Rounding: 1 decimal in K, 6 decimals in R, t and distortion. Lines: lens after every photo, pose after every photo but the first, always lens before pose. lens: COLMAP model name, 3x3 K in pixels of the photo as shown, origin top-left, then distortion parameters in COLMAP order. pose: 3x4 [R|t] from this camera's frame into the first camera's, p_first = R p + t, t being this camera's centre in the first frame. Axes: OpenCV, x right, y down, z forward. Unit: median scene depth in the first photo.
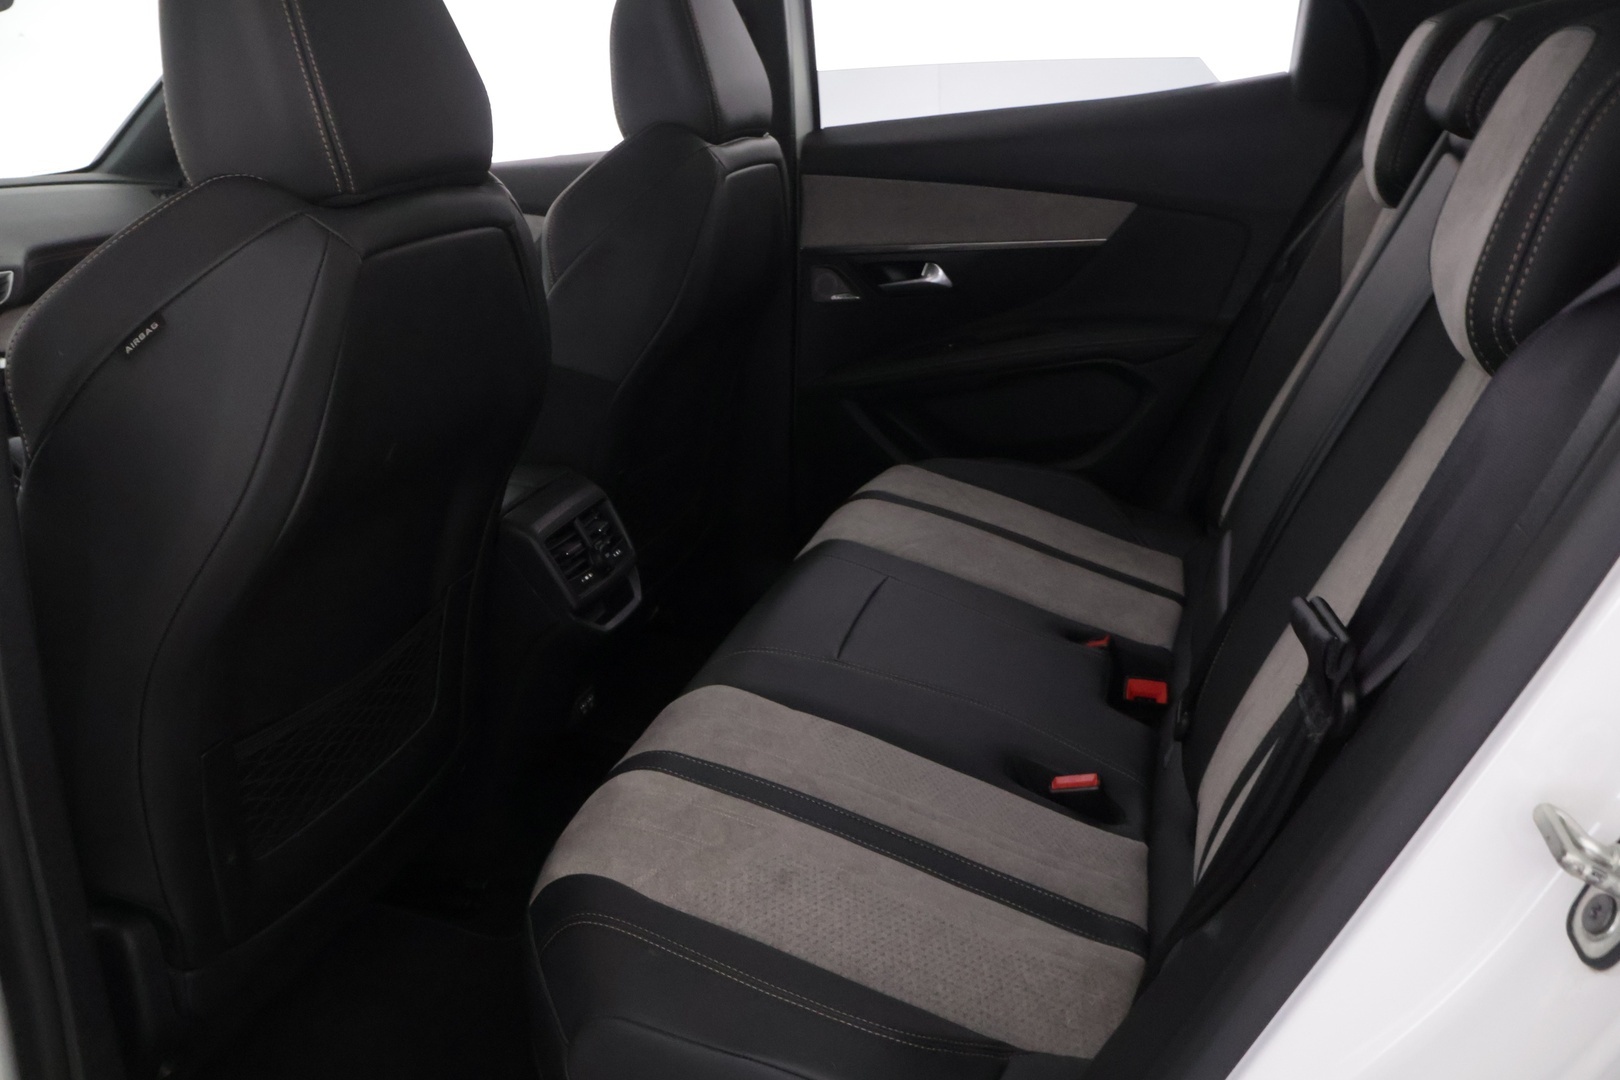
lens RADIAL K [[1337.6, 0, 806.0], [0, 1337.6, 563.1], [0, 0, 1]] dist [-0.036016, 0.033417]
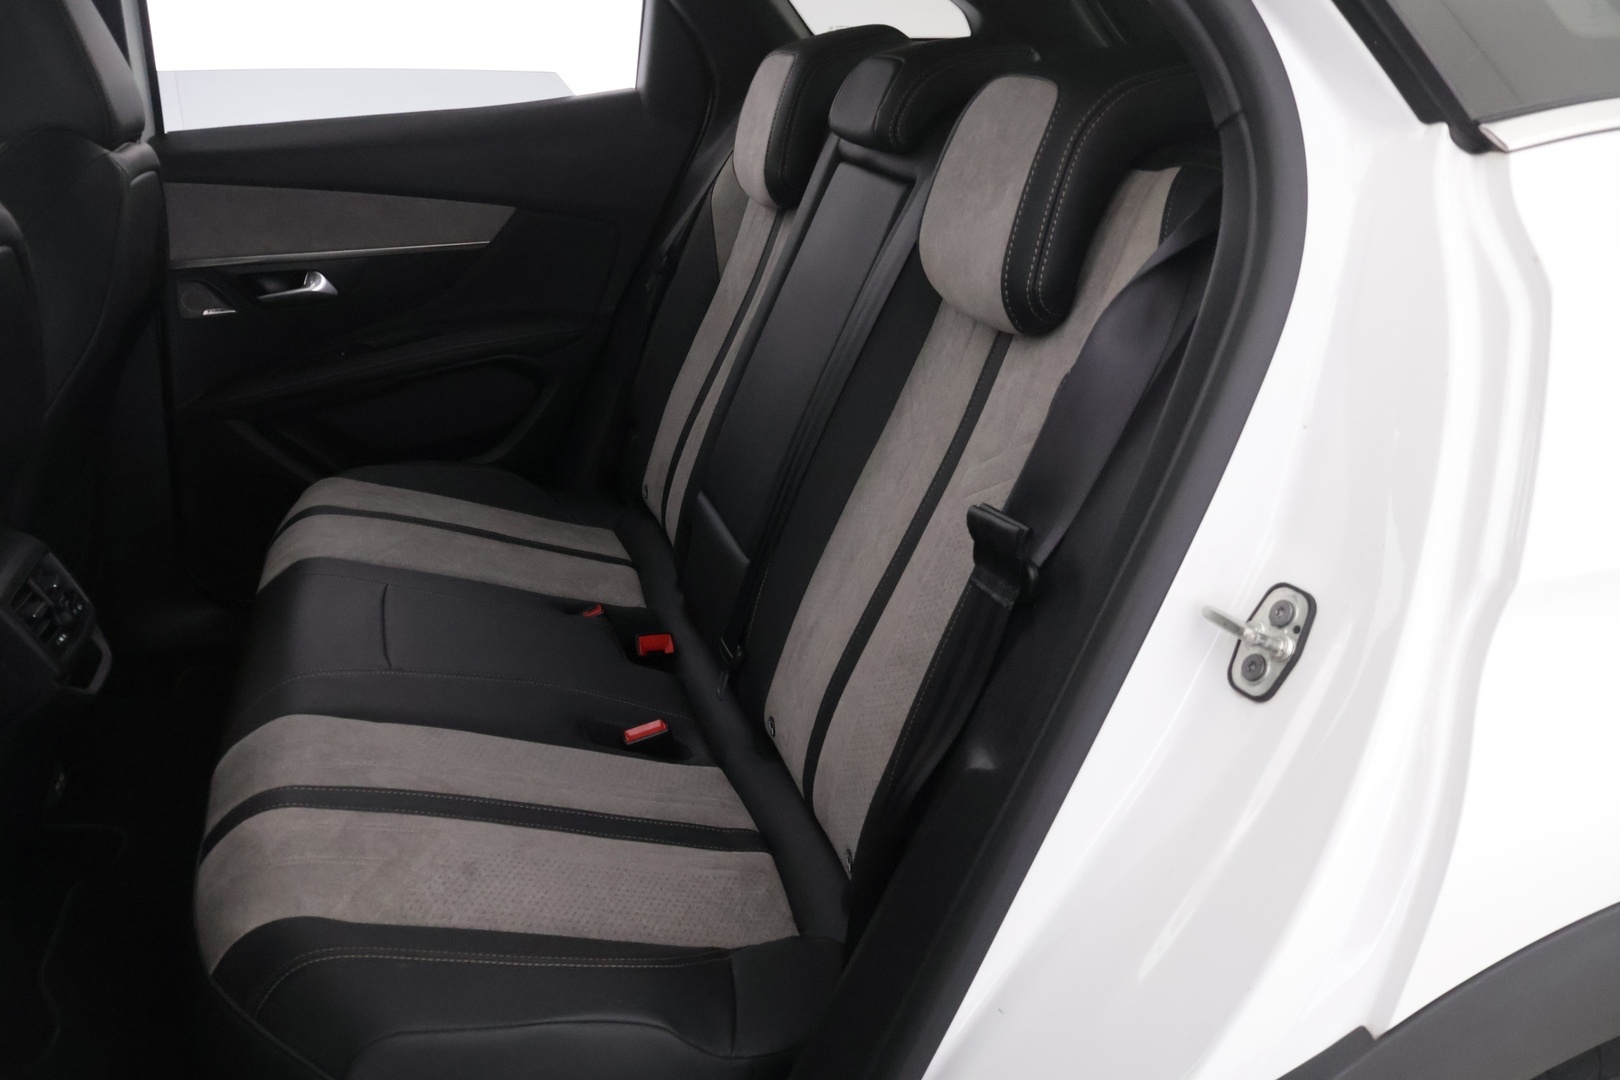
lens RADIAL K [[1337.6, 0, 806.0], [0, 1337.6, 563.1], [0, 0, 1]] dist [-0.036016, 0.033417]
pose [[0.829355, -0.155286, 0.536709, -0.205956], [0.155813, 0.986773, 0.044732, -0.001304], [-0.536556, 0.046528, 0.842581, -0.008618]]
